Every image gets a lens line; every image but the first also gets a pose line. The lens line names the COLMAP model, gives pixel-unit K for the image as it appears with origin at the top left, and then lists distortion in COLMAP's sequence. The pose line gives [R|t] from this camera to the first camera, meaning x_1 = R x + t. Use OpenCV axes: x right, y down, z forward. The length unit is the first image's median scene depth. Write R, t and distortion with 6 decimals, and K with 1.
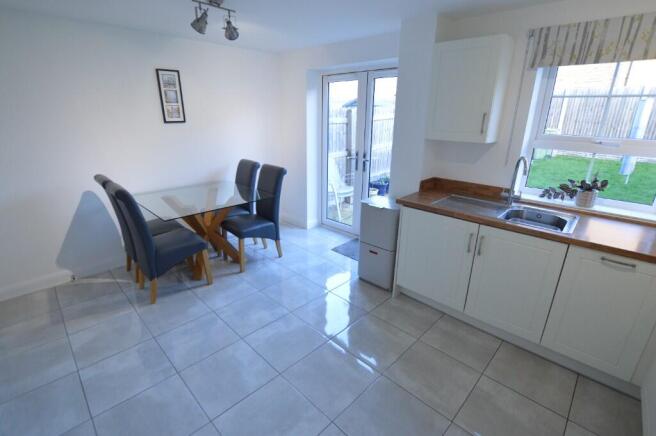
lens RADIAL K [[303.4, 0, 331.5], [0, 303.4, 220.1], [0, 0, 1]] dist [-0.024777, 0.000571]
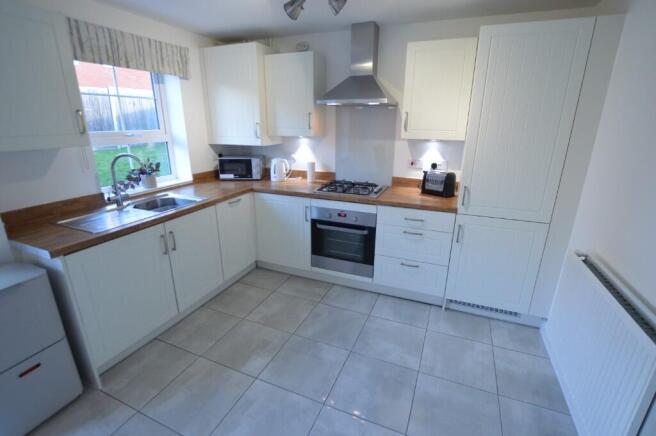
lens RADIAL K [[303.4, 0, 331.0], [0, 303.4, 217.1], [0, 0, 1]] dist [-0.024777, 0.000571]
pose [[-0.362123, -0.293953, 0.884567, -0.558376], [0.292186, 0.865350, 0.407182, -0.235188], [-0.885152, 0.405908, -0.227474, 0.707204]]
